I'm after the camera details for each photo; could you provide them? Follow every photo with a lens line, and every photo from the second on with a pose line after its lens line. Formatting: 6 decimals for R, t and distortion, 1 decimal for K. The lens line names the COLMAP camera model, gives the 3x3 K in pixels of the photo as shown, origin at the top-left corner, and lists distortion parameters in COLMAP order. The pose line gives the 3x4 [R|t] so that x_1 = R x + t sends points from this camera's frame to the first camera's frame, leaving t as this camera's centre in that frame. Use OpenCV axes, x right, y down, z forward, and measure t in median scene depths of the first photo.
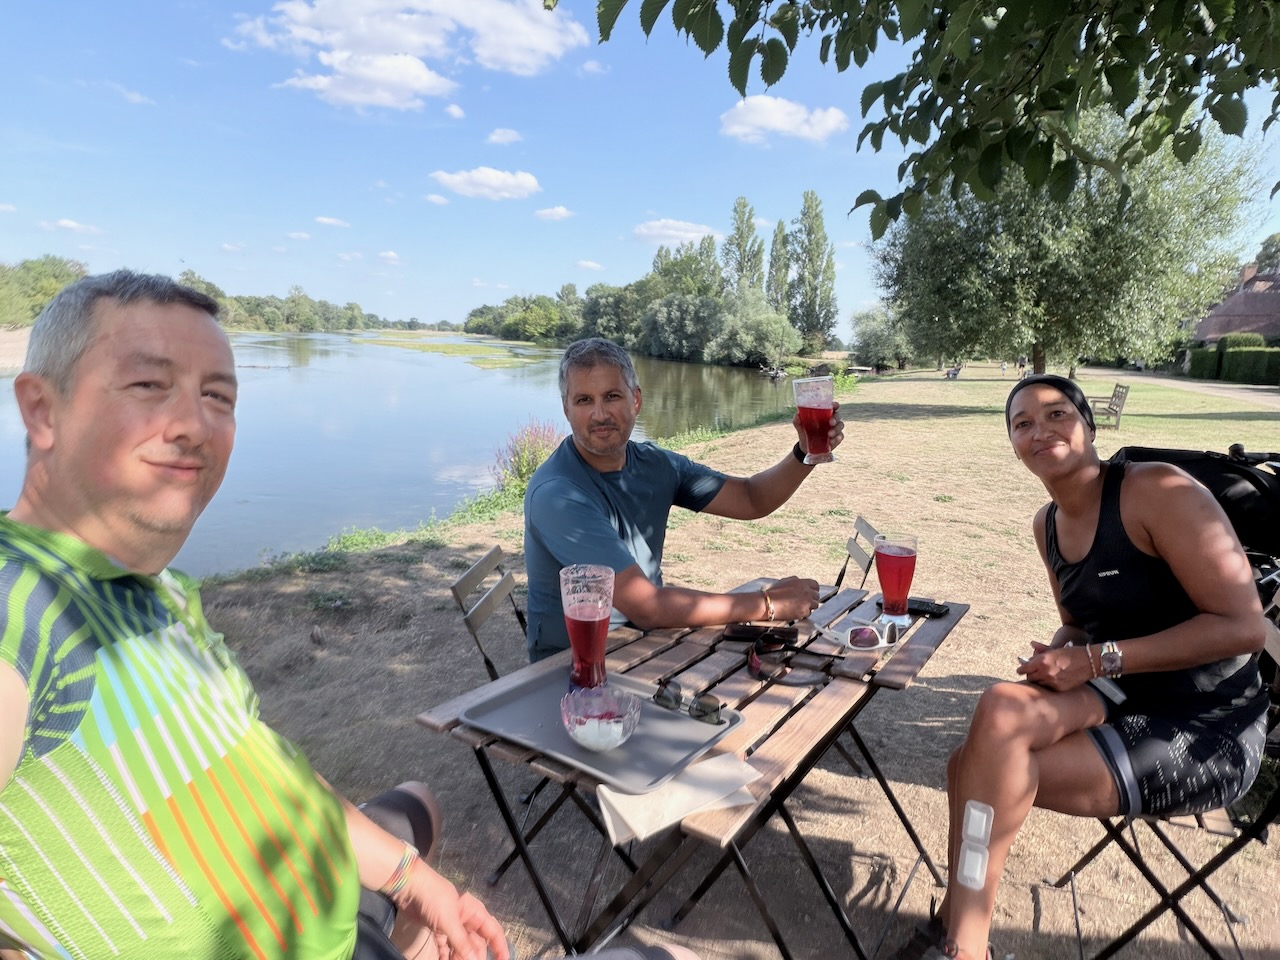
lens RADIAL K [[755.6, 0, 640.0], [0, 755.6, 480.0], [0, 0, 1]] dist [-0.075929, -0.000808]
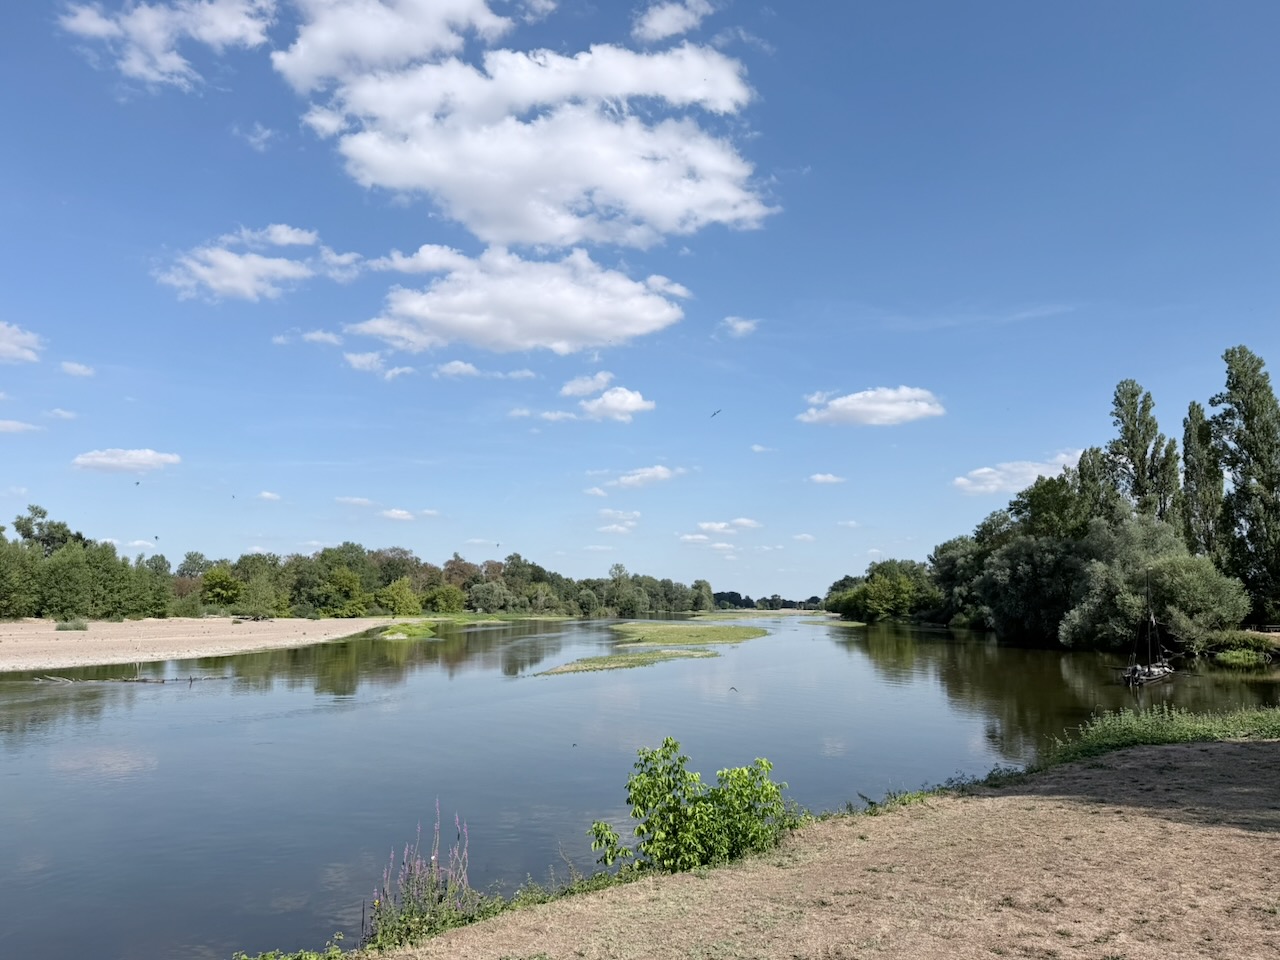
lens RADIAL K [[879.6, 0, 640.0], [0, 879.6, 480.0], [0, 0, 1]] dist [0.002841, -0.071045]
pose [[0.888131, -0.109921, -0.446251, 0.090678], [-0.045637, 0.945085, -0.323623, -0.036752], [0.457318, 0.307785, 0.834343, 0.207049]]
